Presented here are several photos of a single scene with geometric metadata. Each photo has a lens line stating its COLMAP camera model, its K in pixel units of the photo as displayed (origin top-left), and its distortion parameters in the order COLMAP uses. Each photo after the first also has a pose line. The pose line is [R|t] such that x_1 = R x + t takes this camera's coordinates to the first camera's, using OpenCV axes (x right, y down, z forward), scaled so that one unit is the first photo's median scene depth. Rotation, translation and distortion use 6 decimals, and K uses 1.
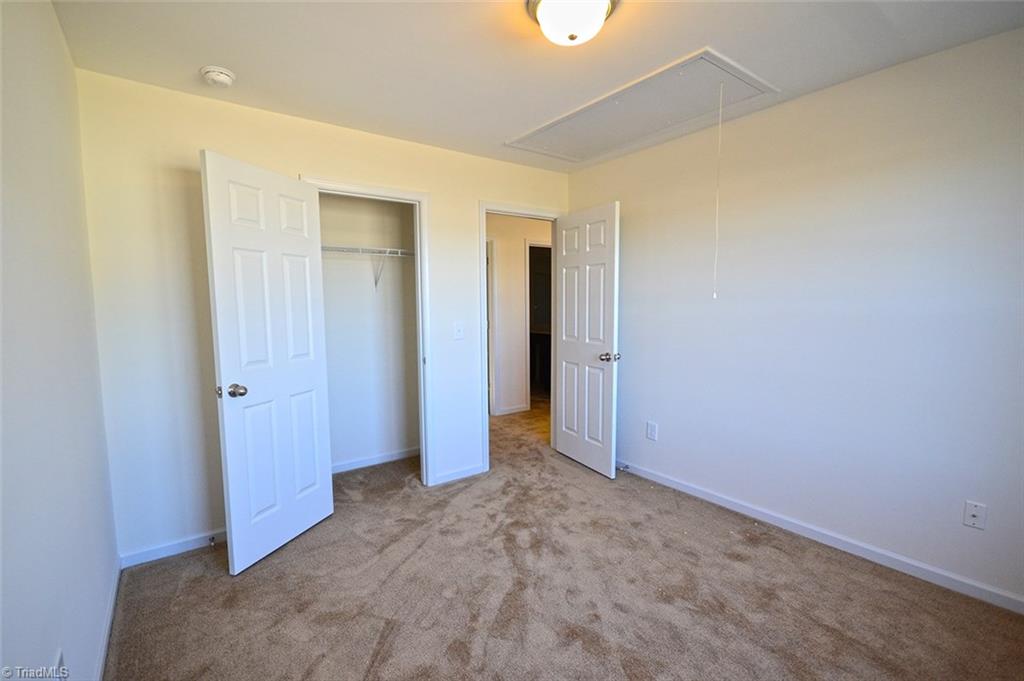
lens RADIAL K [[453.5, 0, 512.0], [0, 453.5, 340.5], [0, 0, 1]] dist [0.001167, 0.000098]
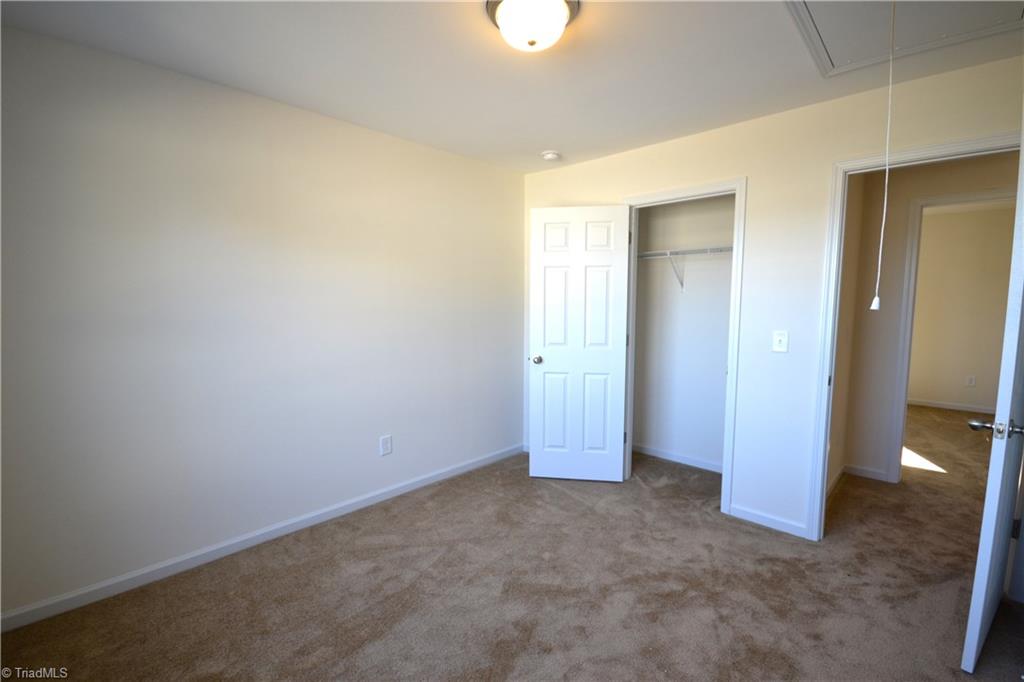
lens RADIAL K [[453.5, 0, 512.0], [0, 453.5, 341.0], [0, 0, 1]] dist [0.001167, 0.000098]
pose [[0.179769, 0.096986, -0.978916, 0.587807], [-0.082991, 0.993075, 0.083148, -0.050663], [0.980202, 0.066294, 0.186573, 0.414974]]
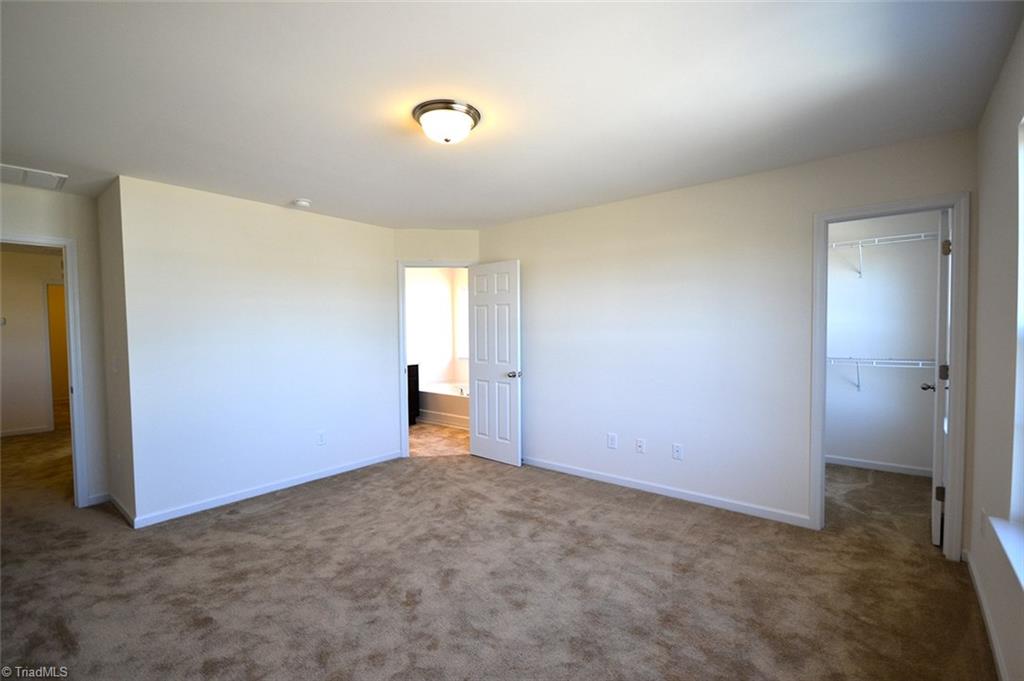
lens RADIAL K [[453.5, 0, 512.0], [0, 453.5, 340.5], [0, 0, 1]] dist [0.001167, 0.000098]
pose [[0.966954, -0.012734, 0.254631, -0.133699], [0.027199, 0.998205, -0.053365, 0.009096], [-0.253495, 0.058528, 0.965565, -0.294473]]
